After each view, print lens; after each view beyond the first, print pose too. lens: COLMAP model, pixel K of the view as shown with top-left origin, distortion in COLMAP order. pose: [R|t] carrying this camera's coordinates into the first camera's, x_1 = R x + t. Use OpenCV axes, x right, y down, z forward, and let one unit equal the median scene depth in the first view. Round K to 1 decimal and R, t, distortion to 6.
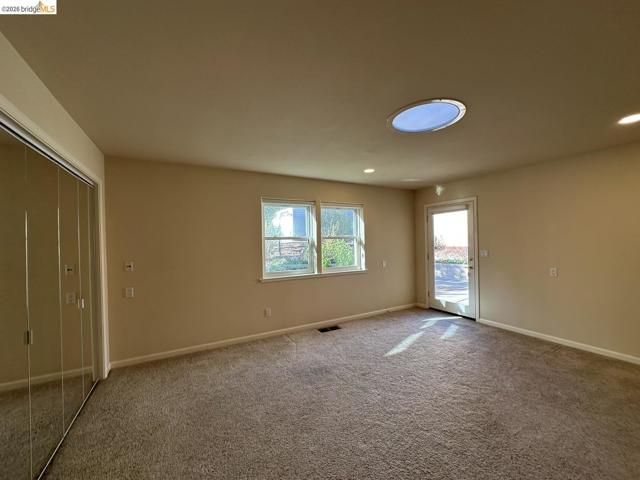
lens RADIAL K [[255.6, 0, 320.0], [0, 255.6, 240.0], [0, 0, 1]] dist [-0.002127, -0.000072]
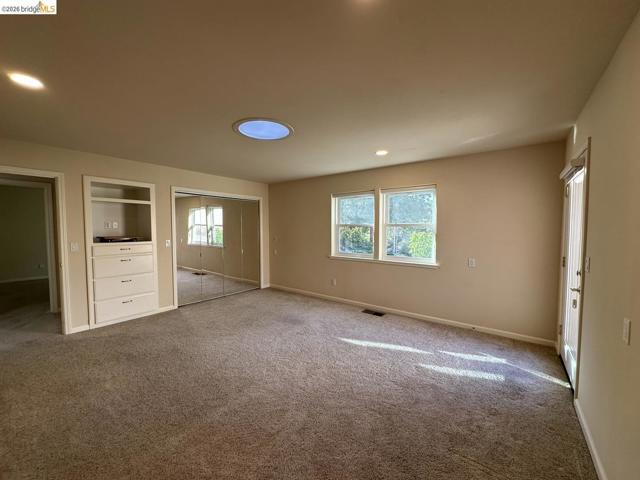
lens RADIAL K [[255.6, 0, 320.0], [0, 255.6, 240.0], [0, 0, 1]] dist [-0.002127, -0.000072]
pose [[0.397751, 0.065735, -0.915136, 0.917745], [-0.002400, 0.997501, 0.070608, -0.023127], [0.917490, -0.025888, 0.396915, 0.405413]]
